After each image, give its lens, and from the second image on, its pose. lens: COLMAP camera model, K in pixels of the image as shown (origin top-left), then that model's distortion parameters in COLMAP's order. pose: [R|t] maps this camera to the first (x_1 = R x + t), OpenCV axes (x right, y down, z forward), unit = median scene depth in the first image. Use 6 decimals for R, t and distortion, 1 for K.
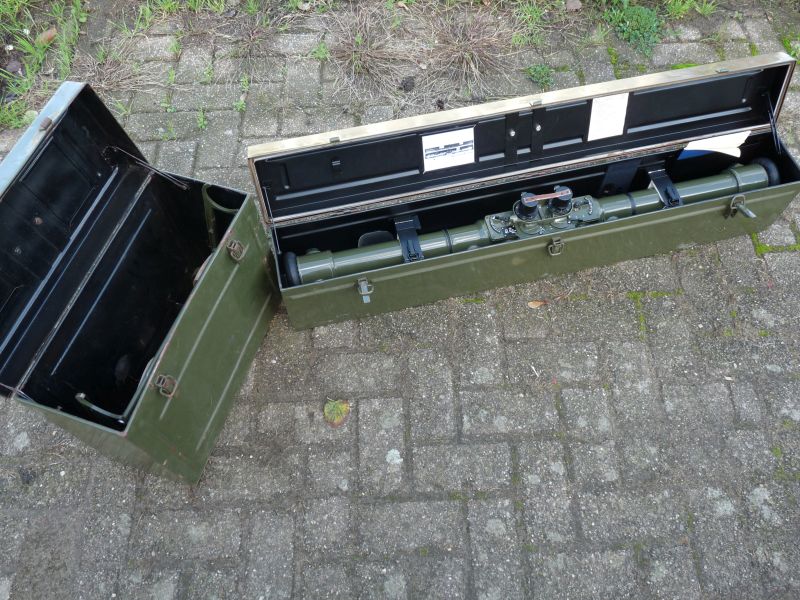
lens RADIAL K [[632.2, 0, 401.5], [0, 632.2, 301.5], [0, 0, 1]] dist [-0.010906, -0.026023]
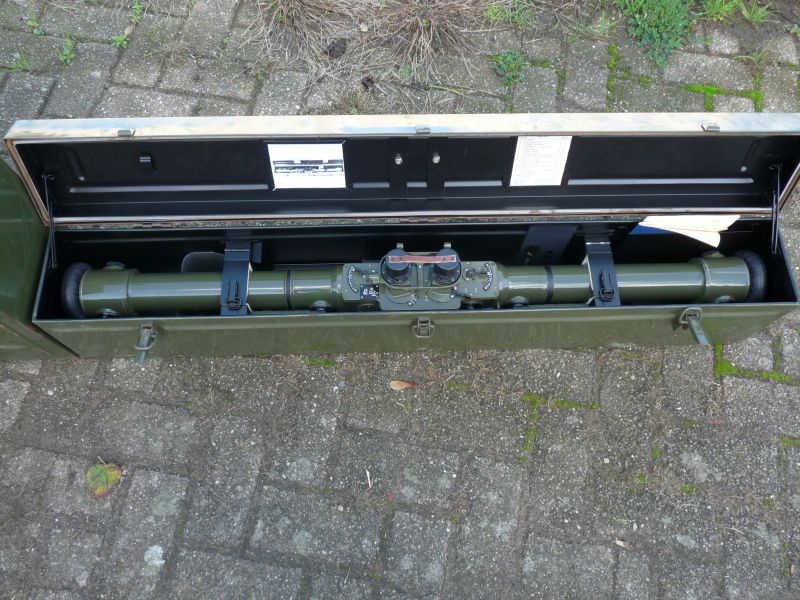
lens RADIAL K [[632.2, 0, 400.9], [0, 632.2, 300.5], [0, 0, 1]] dist [-0.010906, -0.026023]
pose [[0.979262, 0.197320, -0.045952, 0.236026], [-0.191123, 0.974968, 0.113621, -0.187540], [0.067222, -0.102482, 0.992461, 0.263982]]
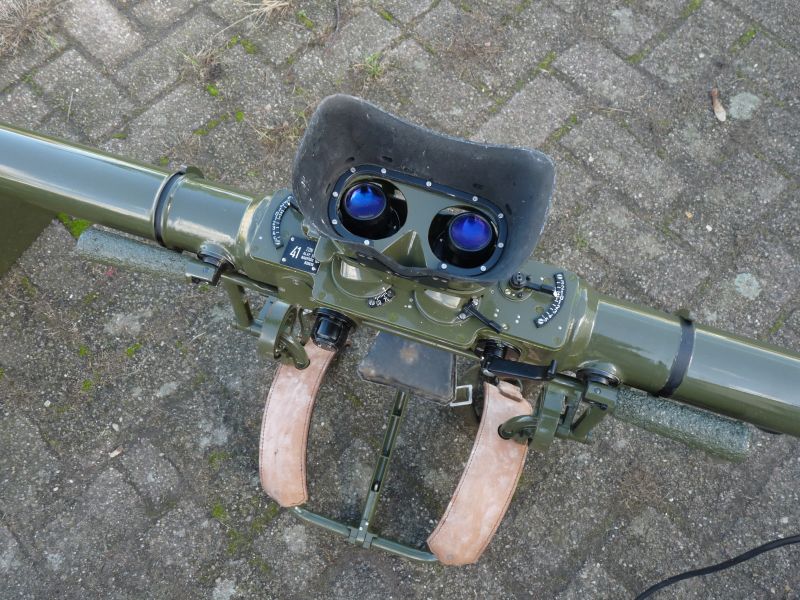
lens RADIAL K [[632.2, 0, 393.0], [0, 632.2, 300.8], [0, 0, 1]] dist [-0.010906, -0.026023]
pose [[0.733058, -0.644739, 0.216652, 0.671059], [0.610749, 0.764146, 0.207523, 0.041694], [-0.299352, -0.019806, 0.953937, 0.292009]]
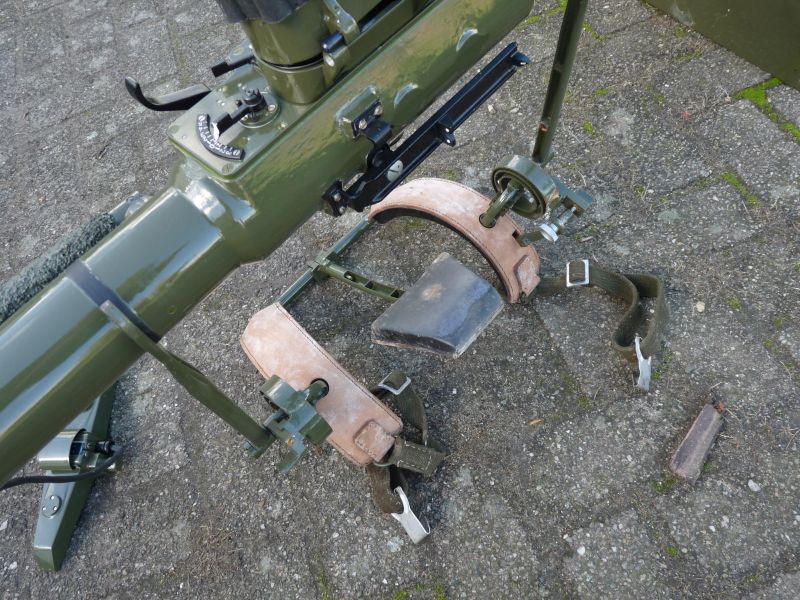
lens RADIAL K [[632.2, 0, 397.1], [0, 632.2, 300.6], [0, 0, 1]] dist [-0.010906, -0.026023]
pose [[0.306825, 0.781187, -0.543696, 1.010326], [-0.740231, 0.554940, 0.379606, 0.049849], [0.598262, 0.285988, 0.748528, 0.456902]]
